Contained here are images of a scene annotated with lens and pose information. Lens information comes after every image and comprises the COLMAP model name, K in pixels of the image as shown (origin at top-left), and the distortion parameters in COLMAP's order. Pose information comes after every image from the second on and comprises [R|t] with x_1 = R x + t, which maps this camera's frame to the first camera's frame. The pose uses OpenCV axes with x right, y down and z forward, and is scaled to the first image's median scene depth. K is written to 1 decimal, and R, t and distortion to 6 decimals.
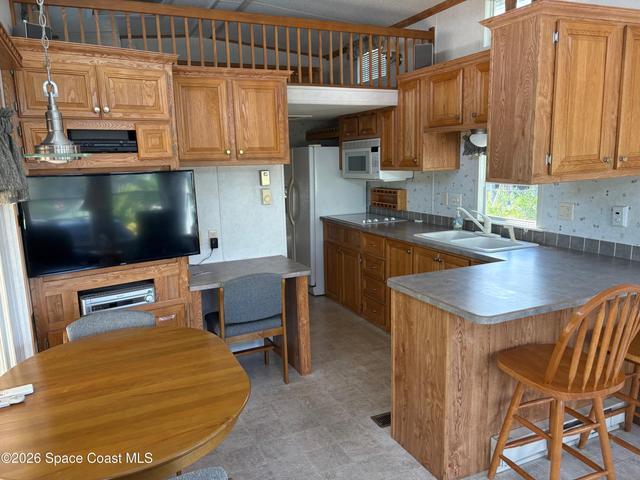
lens RADIAL K [[486.6, 0, 316.3], [0, 486.6, 242.9], [0, 0, 1]] dist [0.057468, -0.057932]
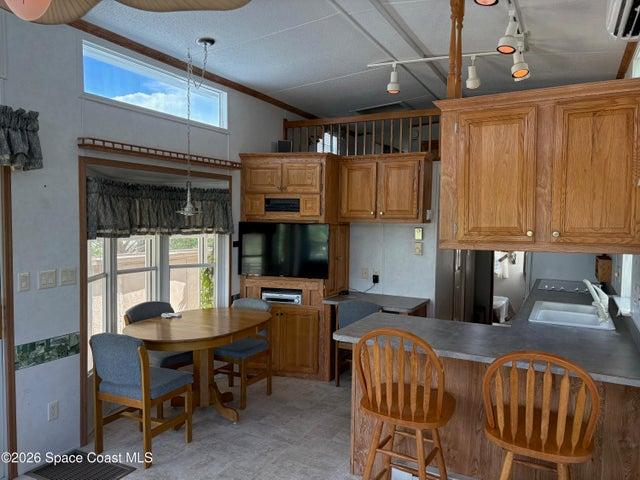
lens RADIAL K [[486.6, 0, 322.1], [0, 486.6, 243.7], [0, 0, 1]] dist [0.057468, -0.057932]
pose [[0.618451, 0.081629, -0.781572, 0.686787], [-0.167550, 0.985417, -0.029662, -0.028221], [0.767754, 0.149297, 0.623109, 0.031082]]
